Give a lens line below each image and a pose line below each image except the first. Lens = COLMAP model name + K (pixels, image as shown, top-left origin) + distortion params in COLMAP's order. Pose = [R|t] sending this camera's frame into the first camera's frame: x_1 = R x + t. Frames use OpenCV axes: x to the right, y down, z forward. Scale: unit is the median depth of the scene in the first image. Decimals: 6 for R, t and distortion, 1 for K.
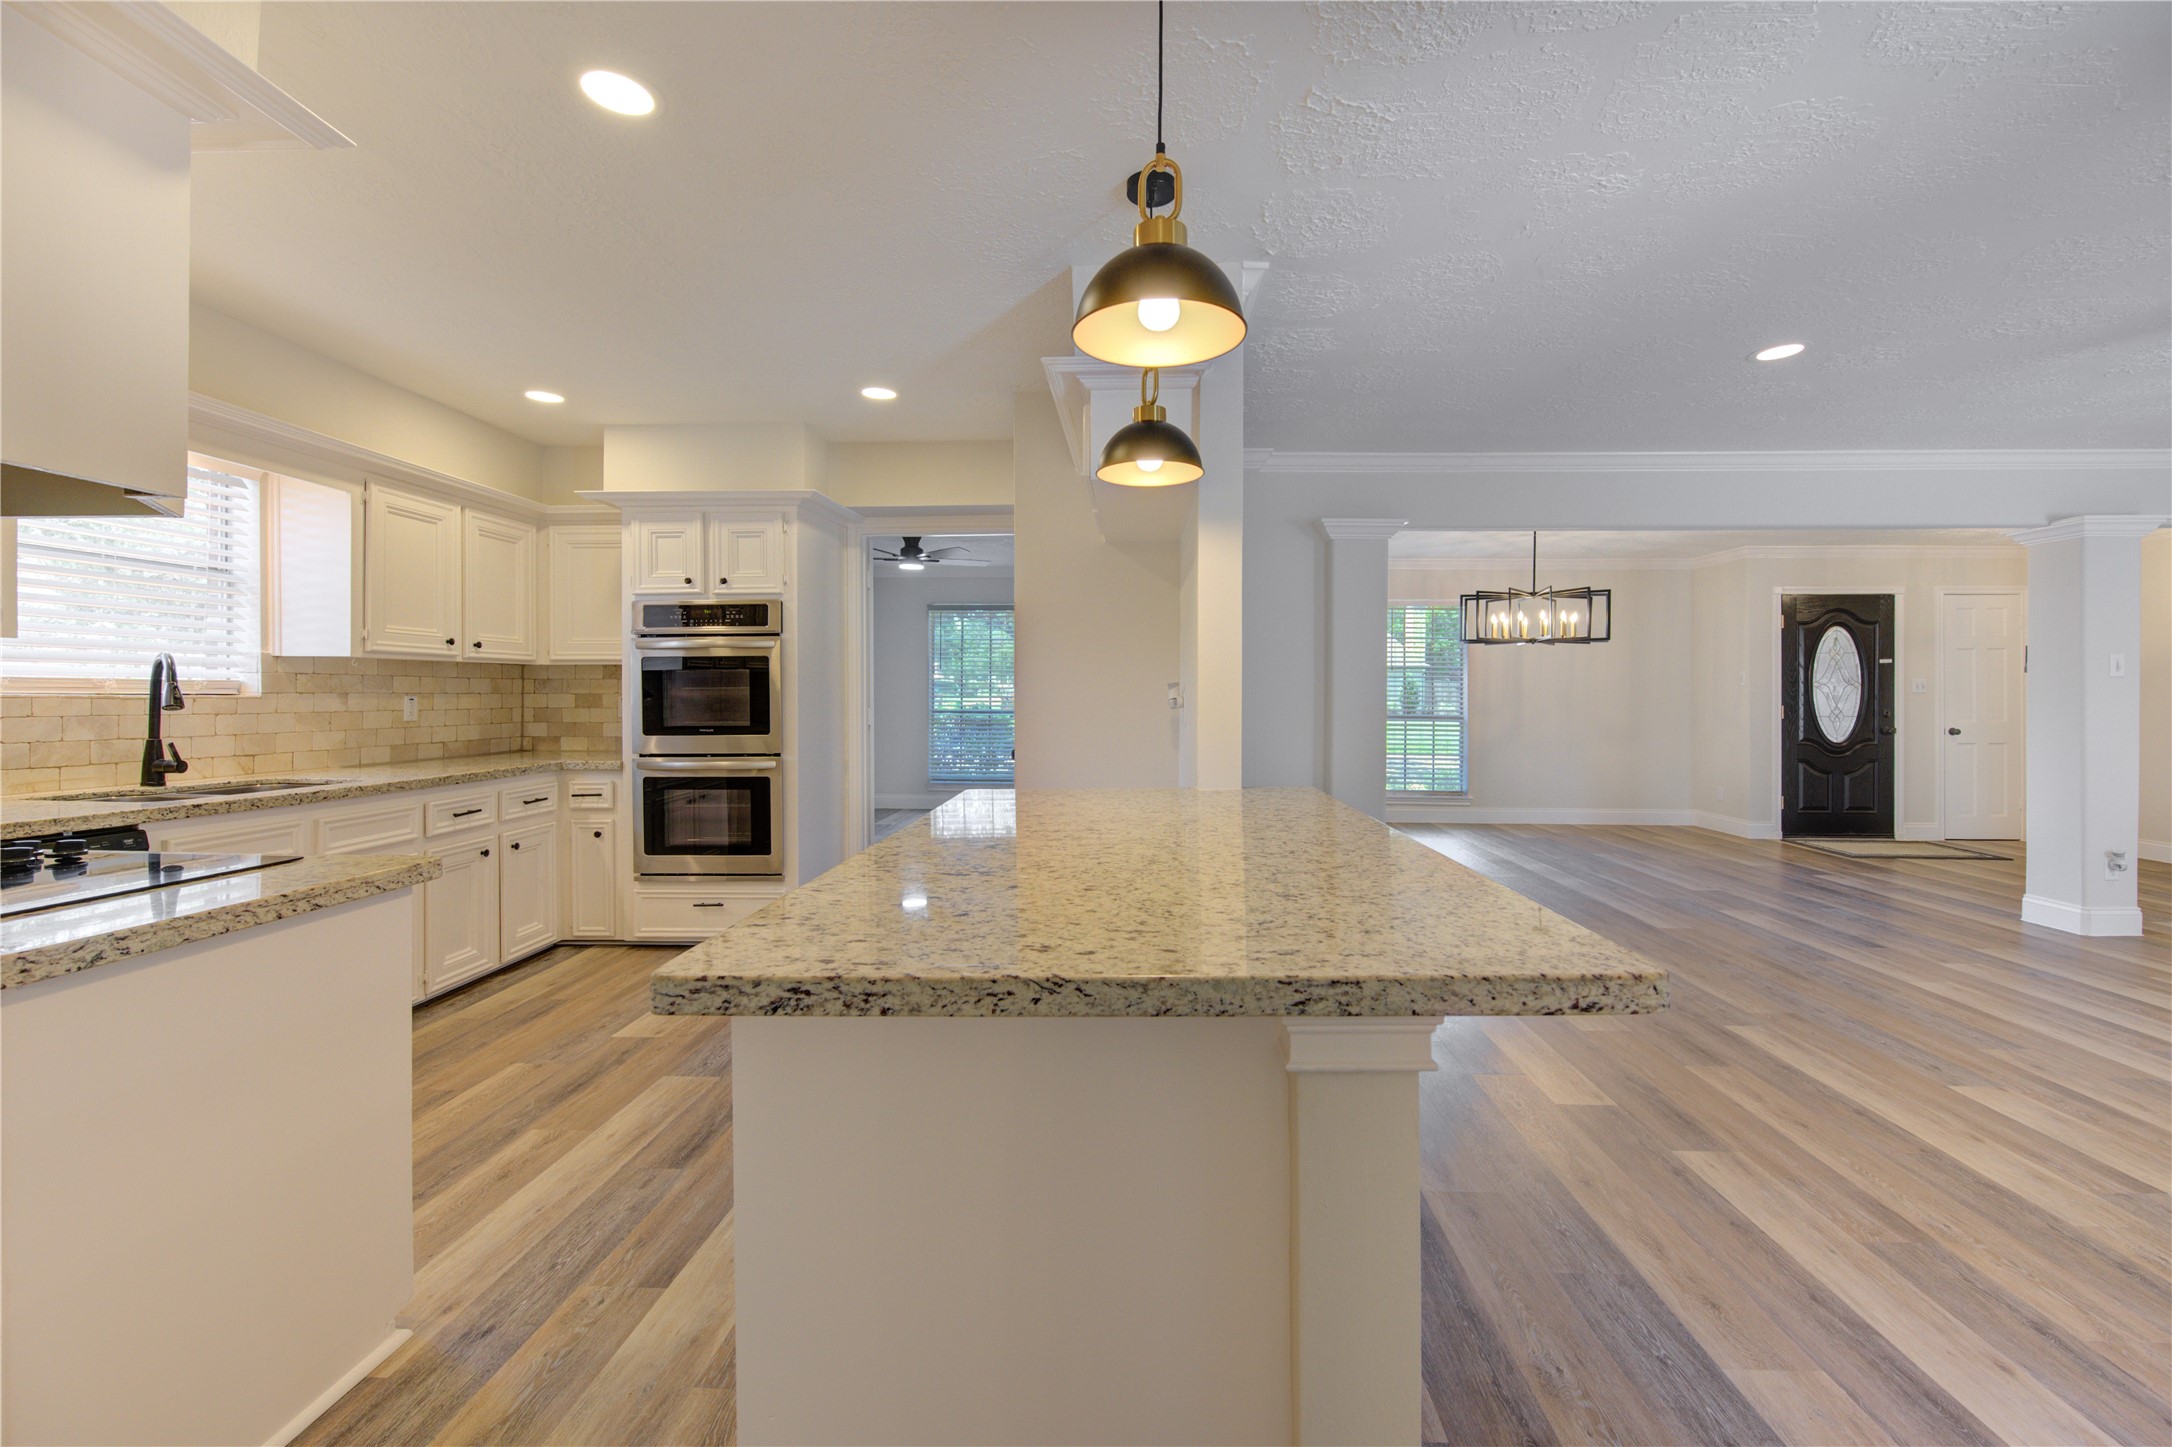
lens RADIAL K [[902.9, 0, 1101.2], [0, 902.9, 696.3], [0, 0, 1]] dist [-0.000629, -0.000074]
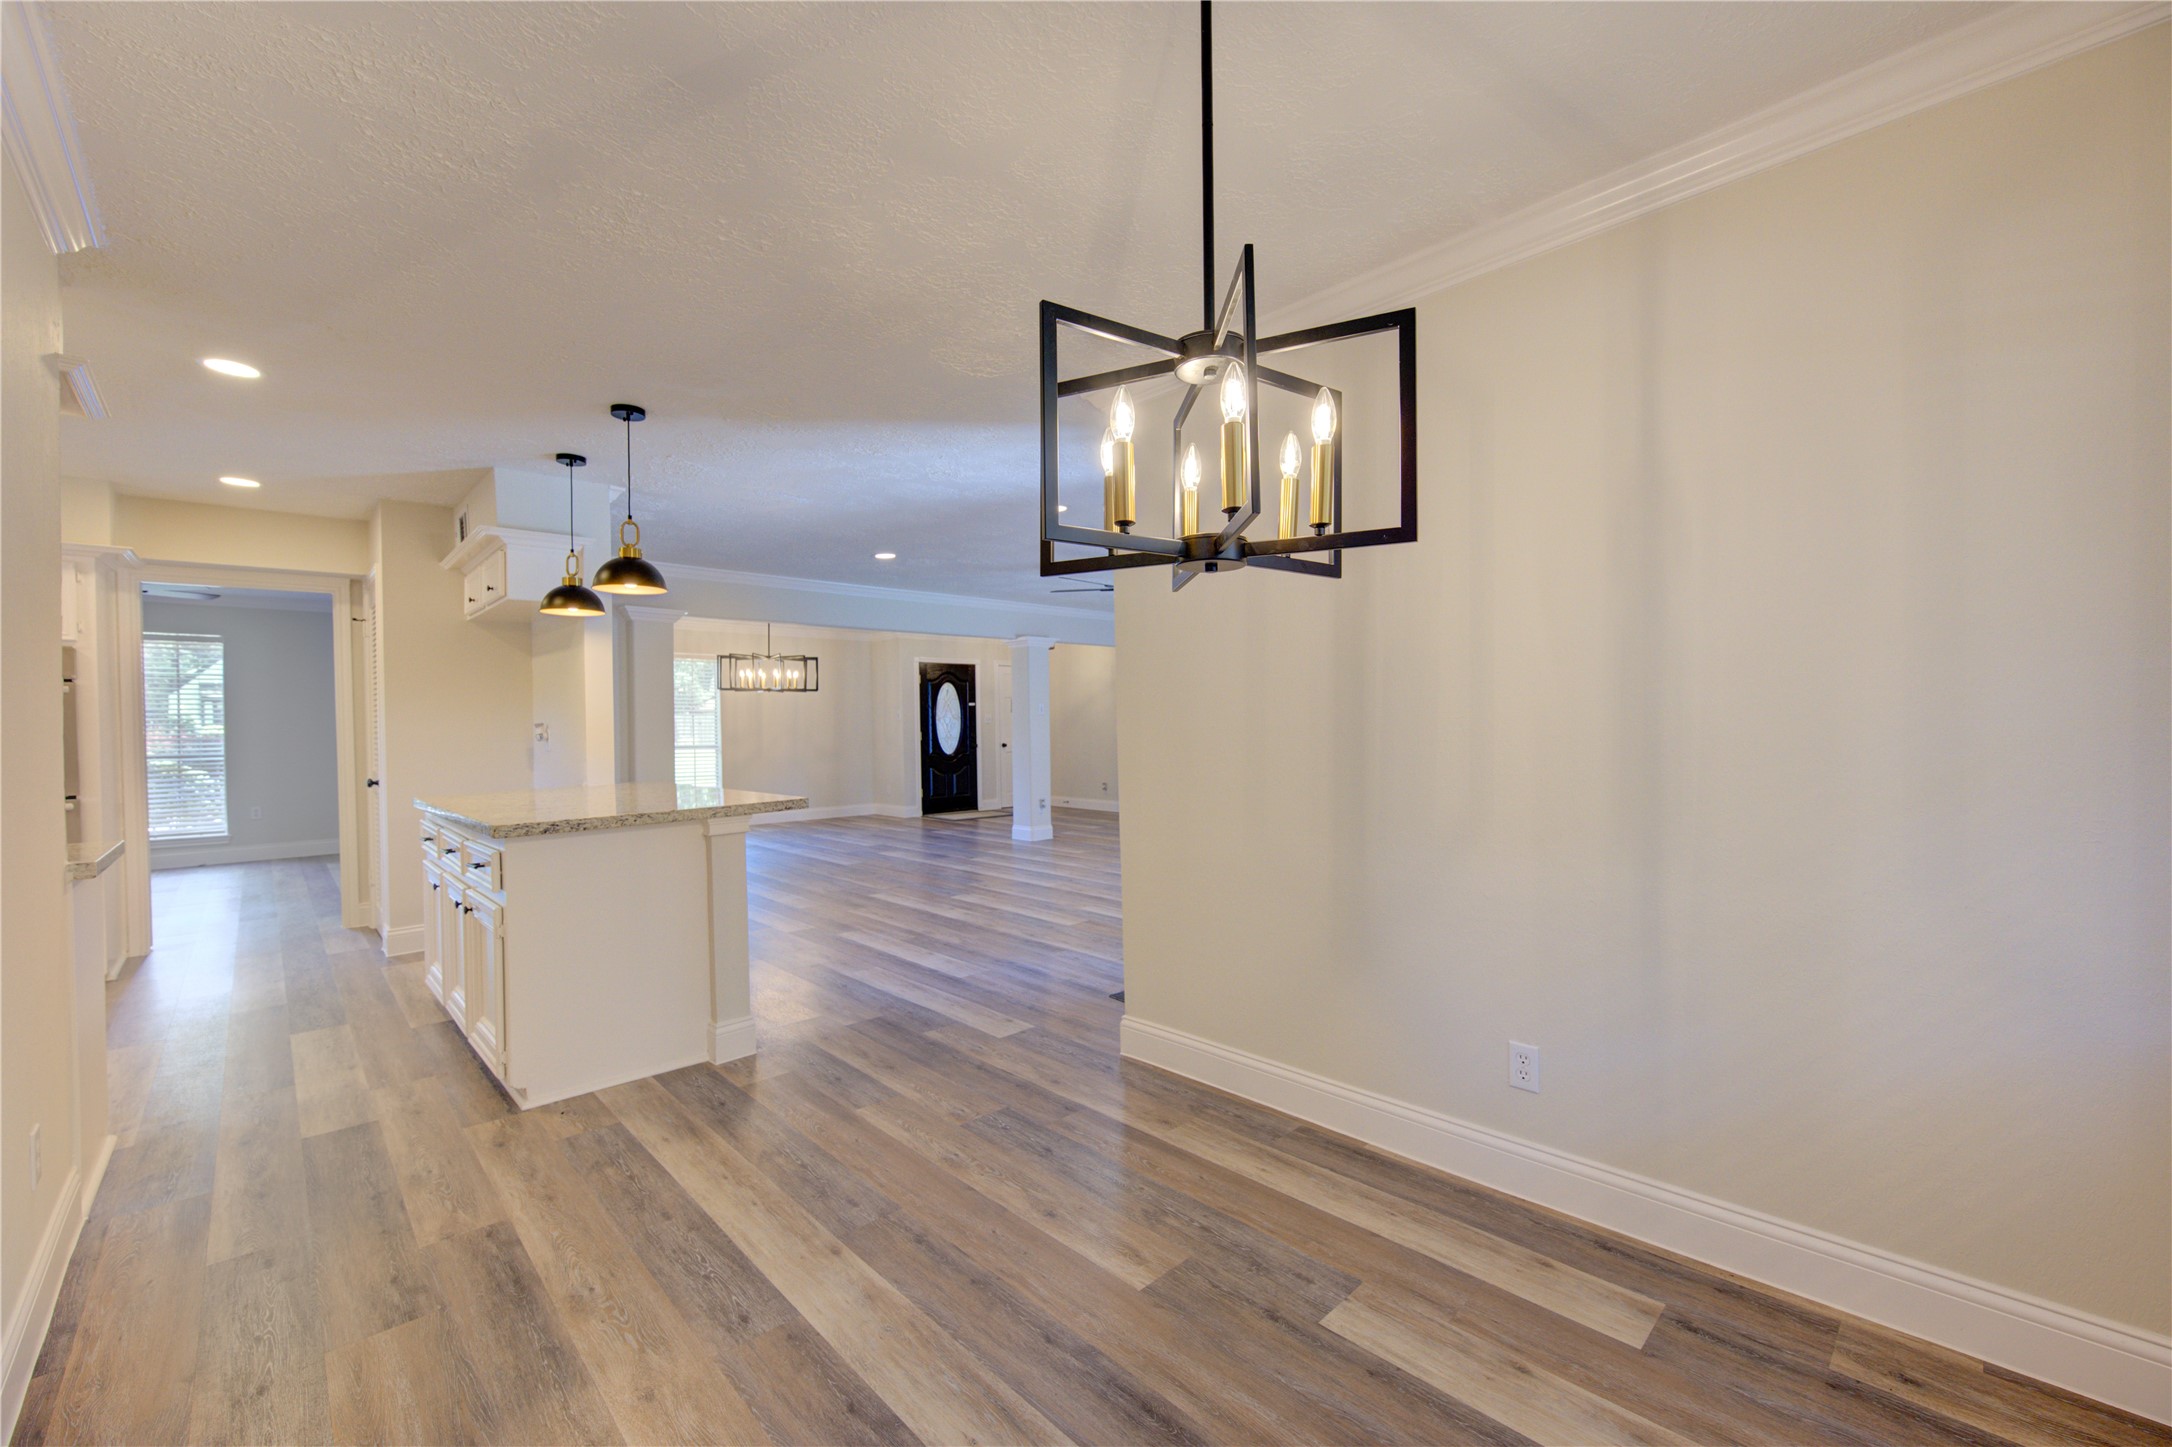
lens RADIAL K [[902.9, 0, 1098.4], [0, 902.9, 730.3], [0, 0, 1]] dist [-0.000629, -0.000074]
pose [[0.698713, -0.018656, 0.715159, -0.274226], [0.018175, 0.999800, 0.008324, -0.000148], [-0.715171, 0.007182, 0.698912, -0.562220]]
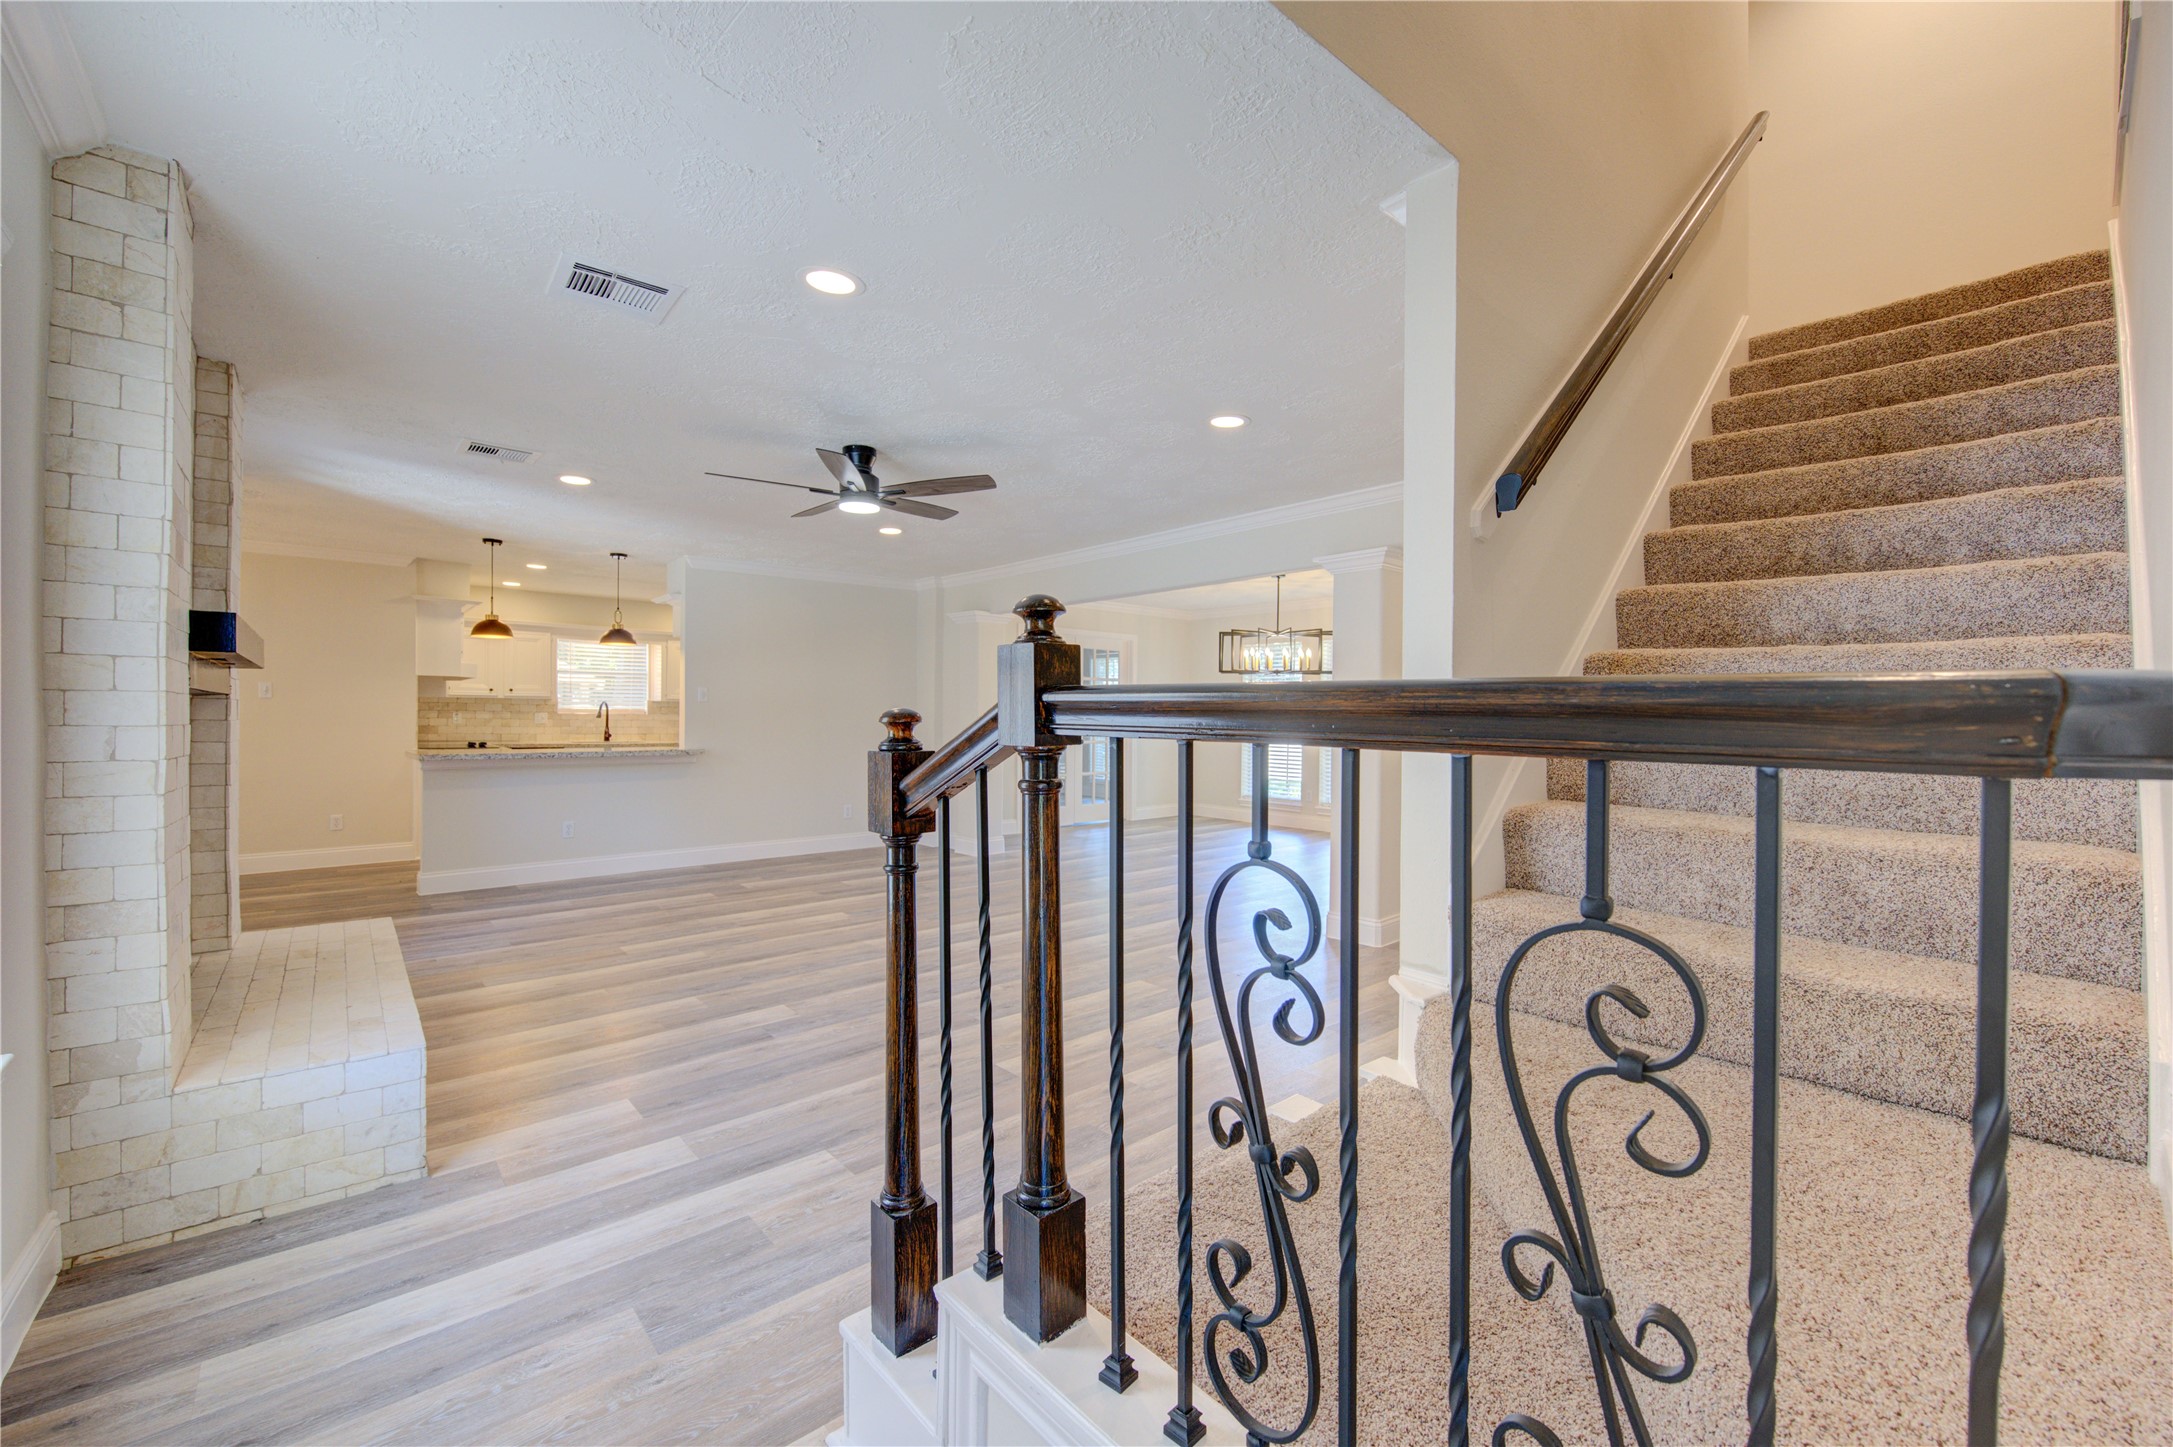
lens RADIAL K [[903.3, 0, 1082.6], [0, 903.3, 718.4], [0, 0, 1]] dist [-0.000629, -0.000074]
pose [[0.664420, 0.006270, -0.747333, 1.833109], [-0.009987, 0.999950, -0.000490, -0.000387], [0.747293, 0.007789, 0.664449, 0.078331]]
